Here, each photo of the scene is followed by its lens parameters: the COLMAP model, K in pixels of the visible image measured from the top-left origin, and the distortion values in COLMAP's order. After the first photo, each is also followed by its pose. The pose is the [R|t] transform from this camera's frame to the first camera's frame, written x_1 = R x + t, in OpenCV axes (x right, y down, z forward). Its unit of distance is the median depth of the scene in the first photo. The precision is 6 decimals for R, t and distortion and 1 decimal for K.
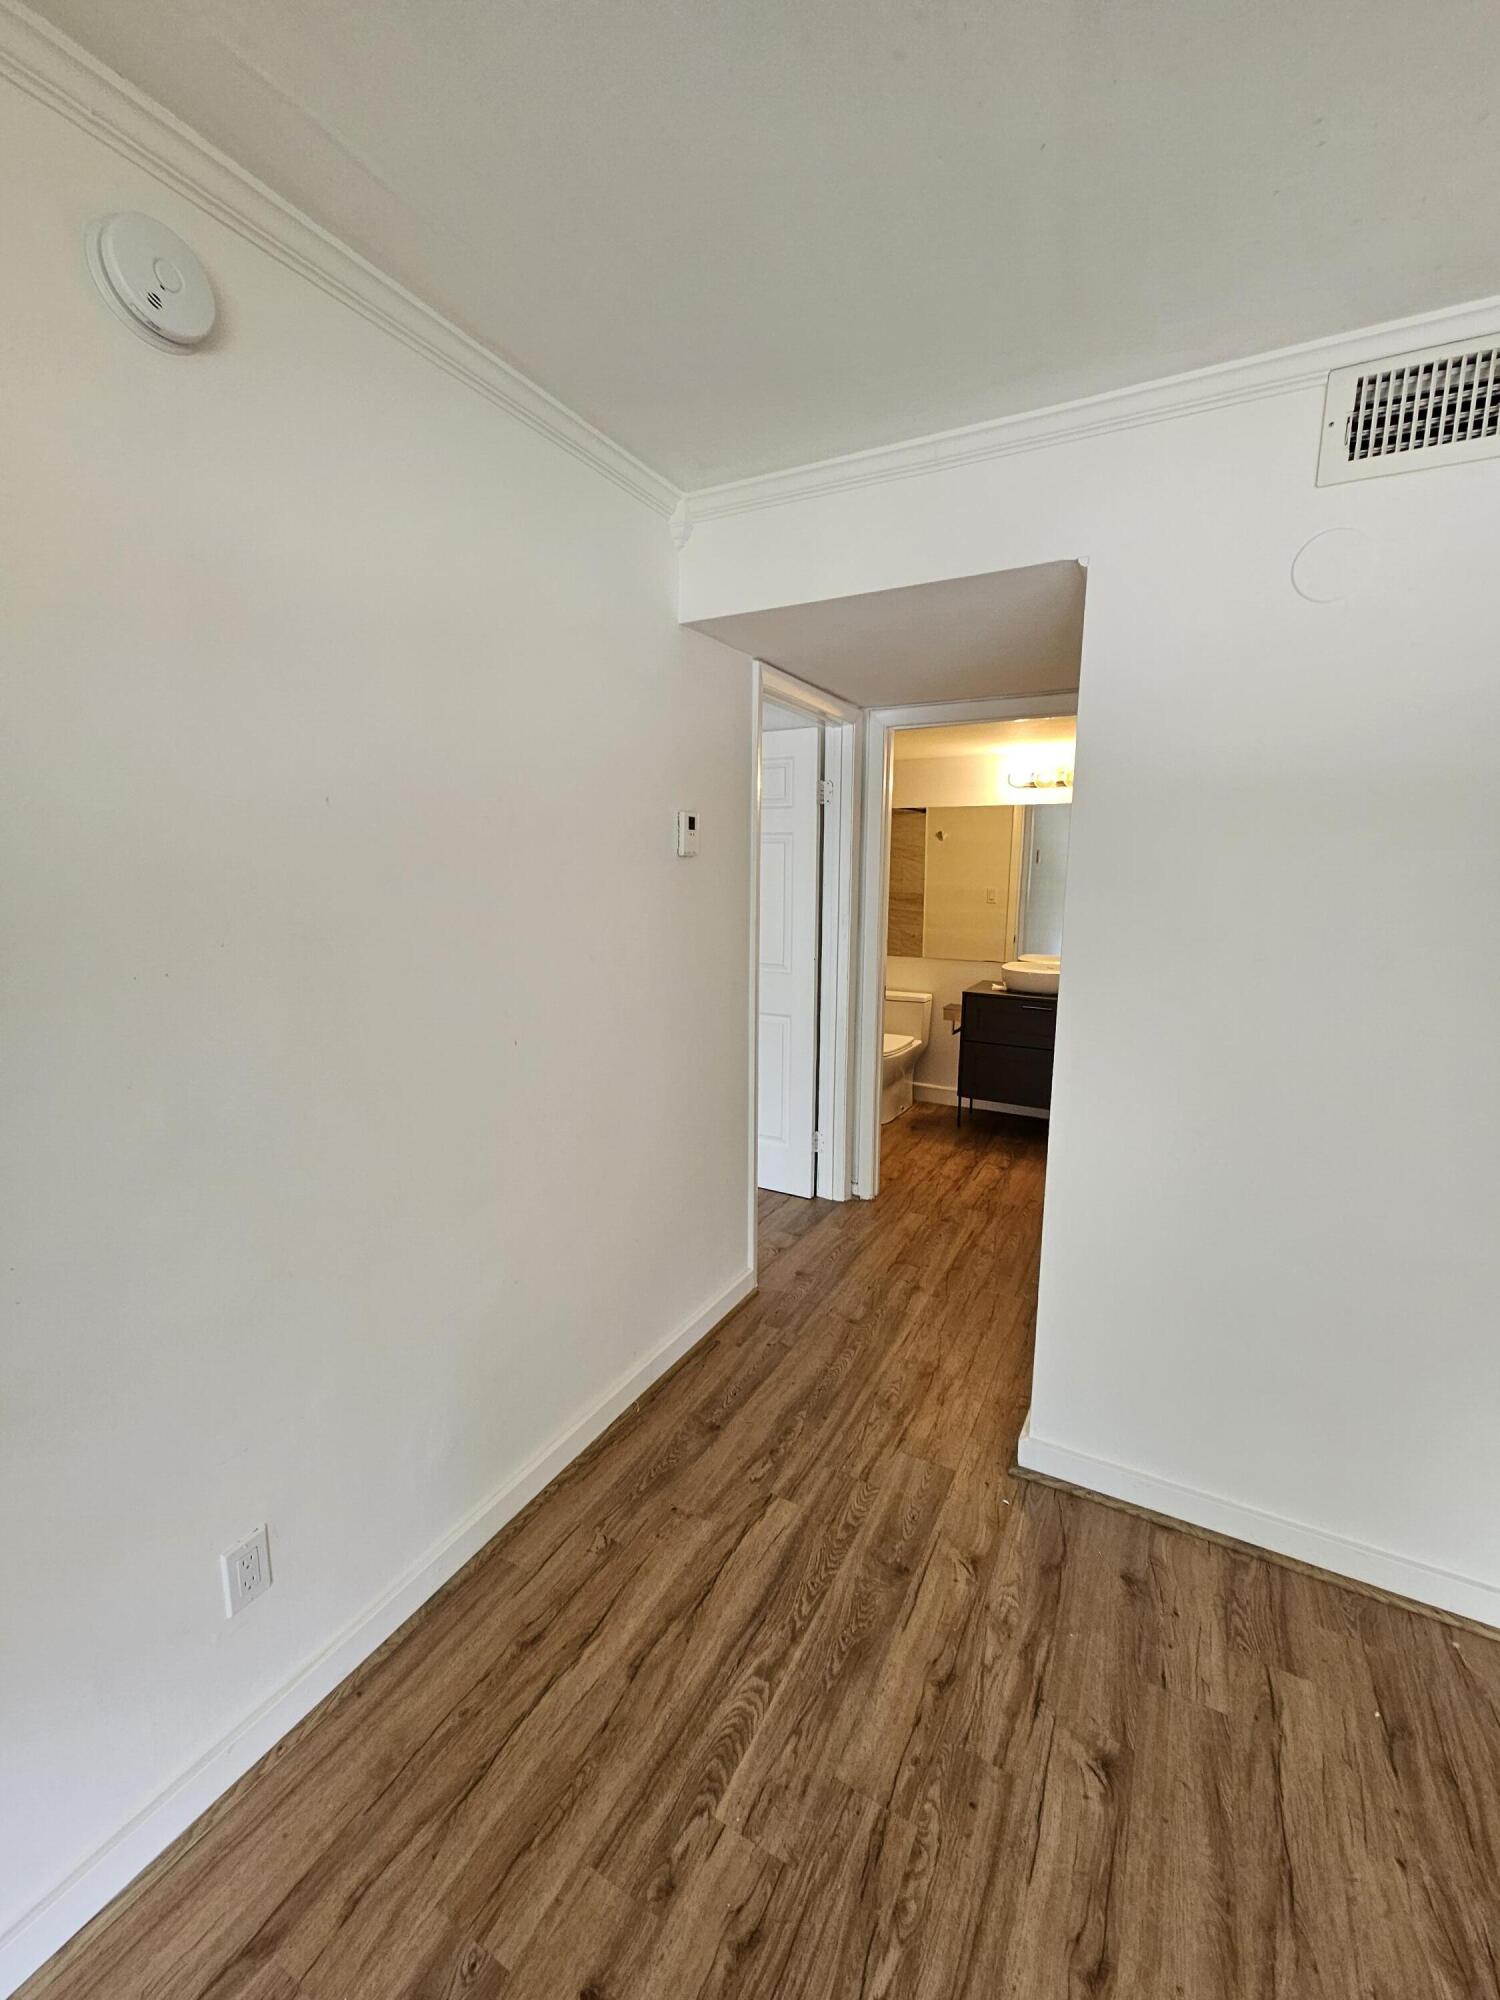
lens RADIAL K [[814.5, 0, 749.6], [0, 814.5, 999.0], [0, 0, 1]] dist [0.002141, 0.000101]
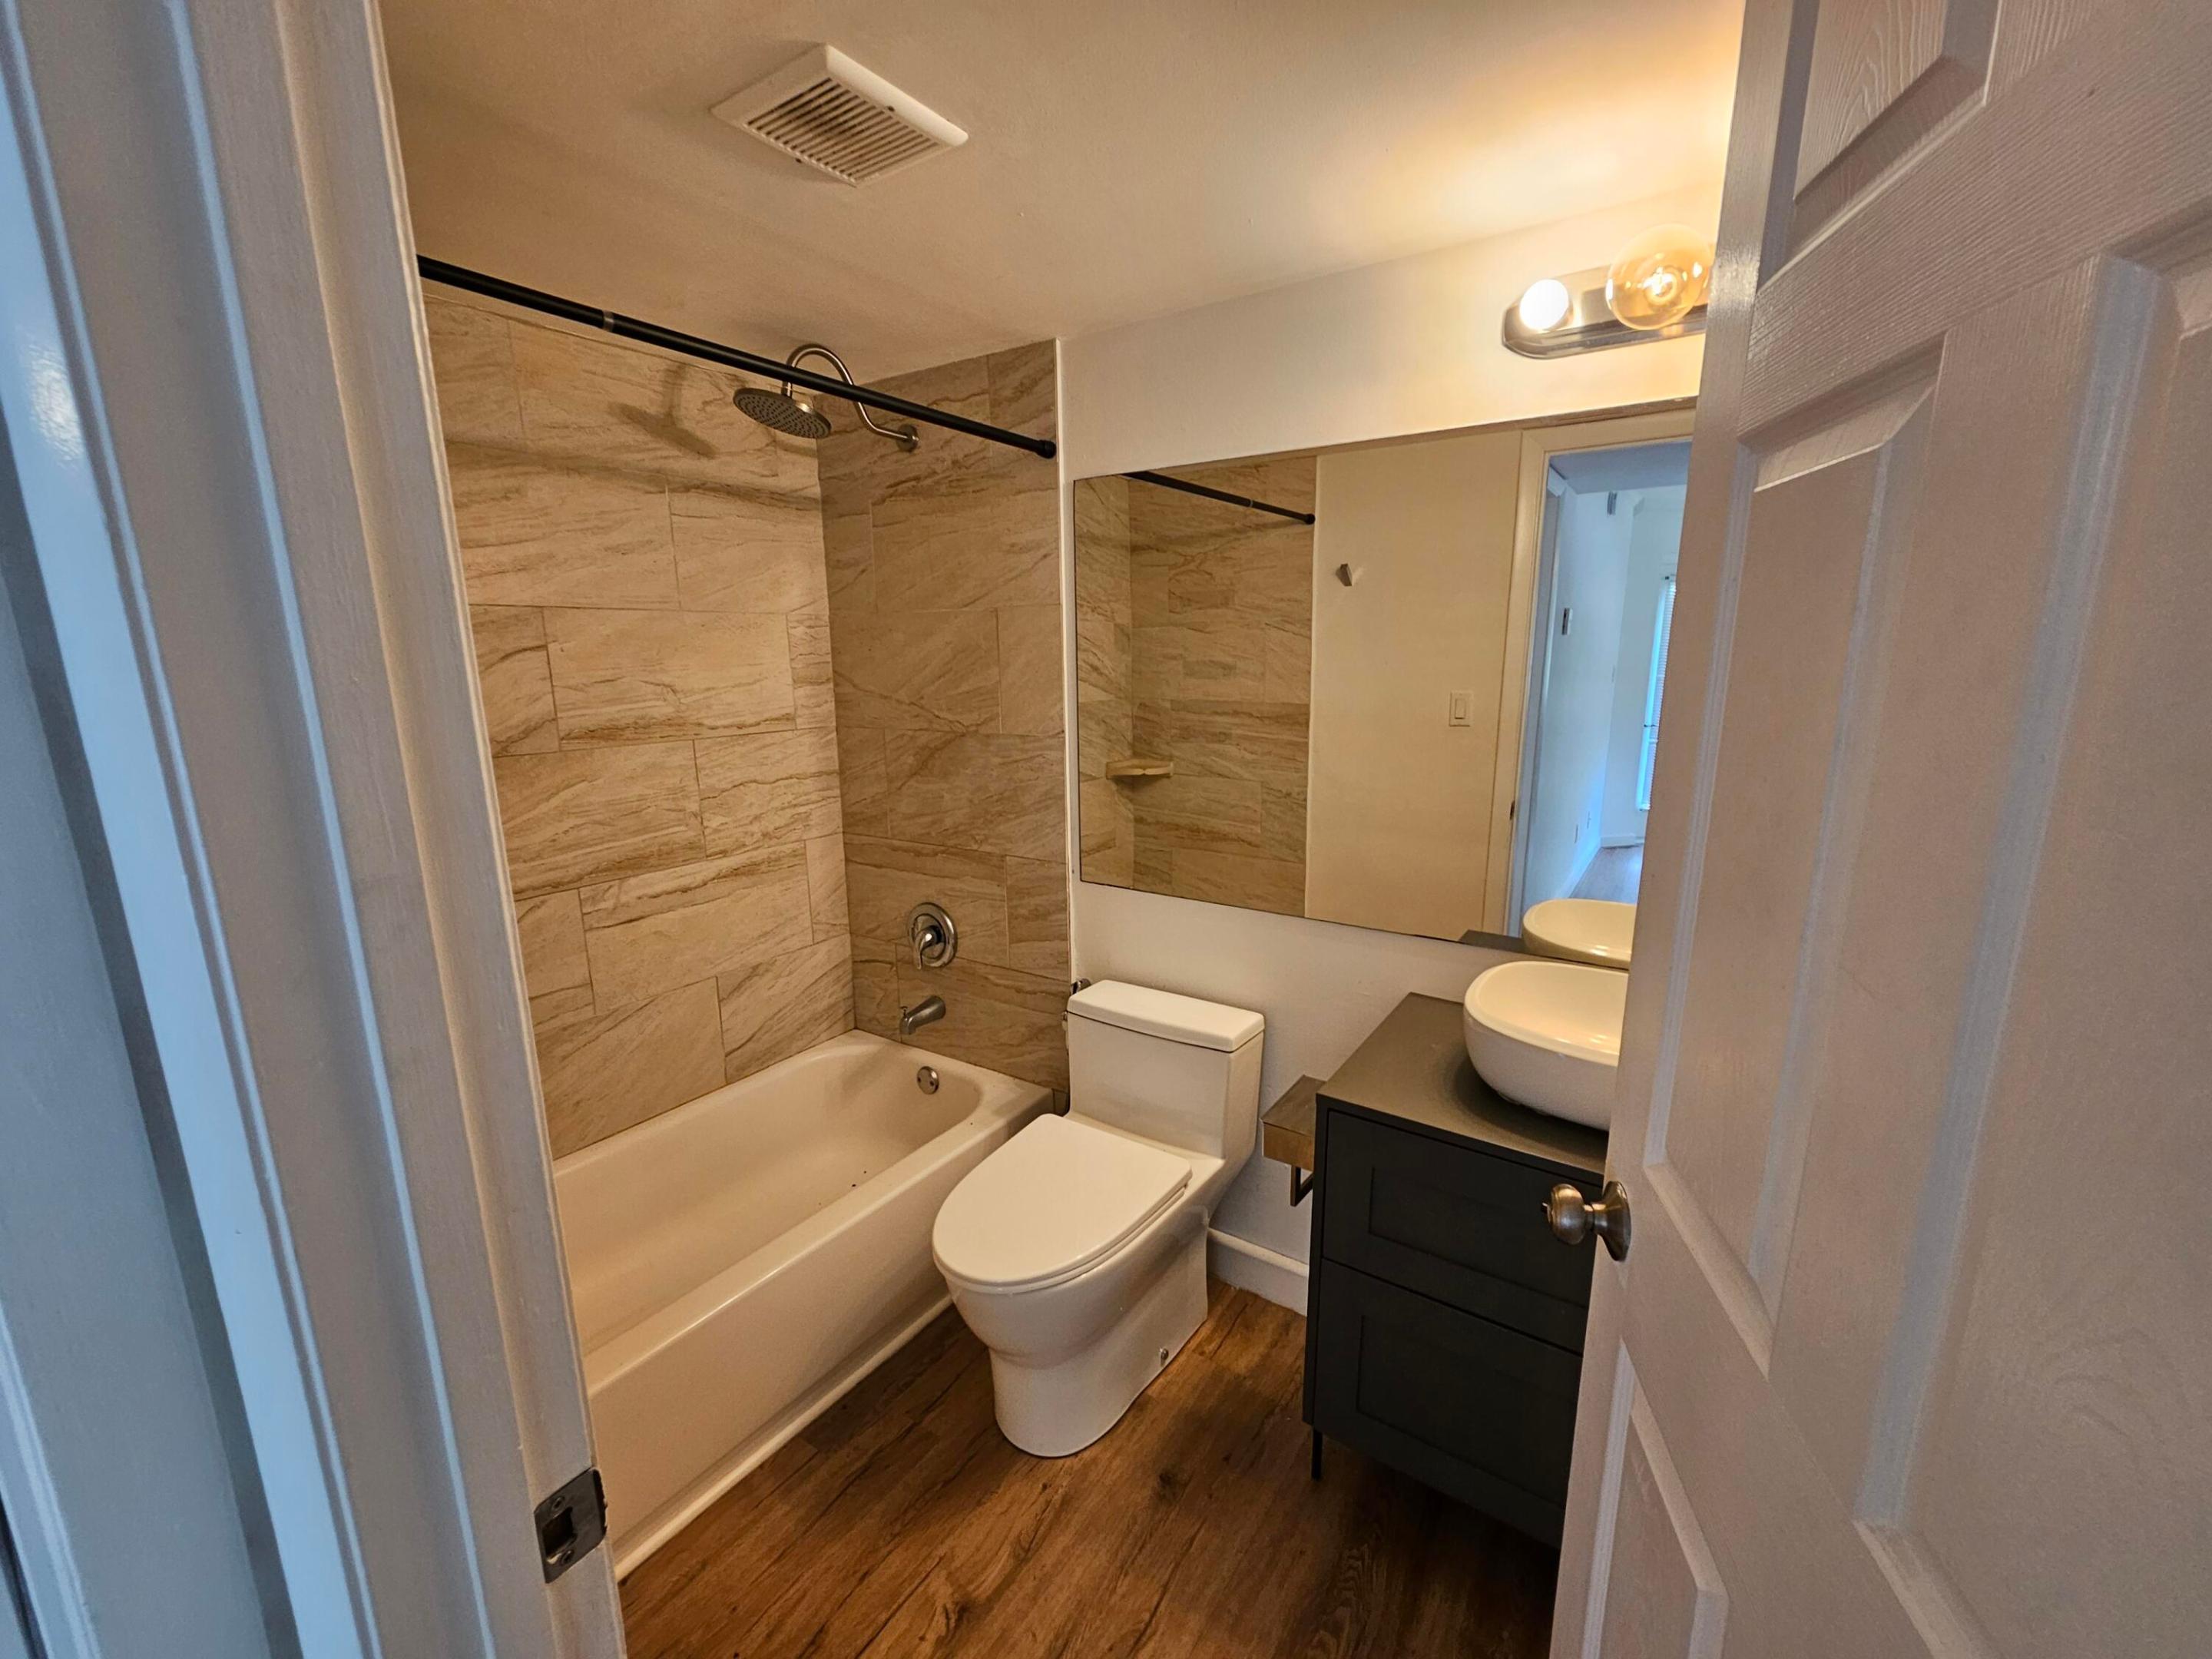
lens RADIAL K [[900.8, 0, 1106.9], [0, 900.8, 831.4], [0, 0, 1]] dist [0.002141, 0.000101]
pose [[0.994110, 0.009521, -0.107952, 0.200438], [-0.005121, 0.999148, 0.040961, -0.100227], [0.108250, -0.040167, 0.993312, 0.617820]]
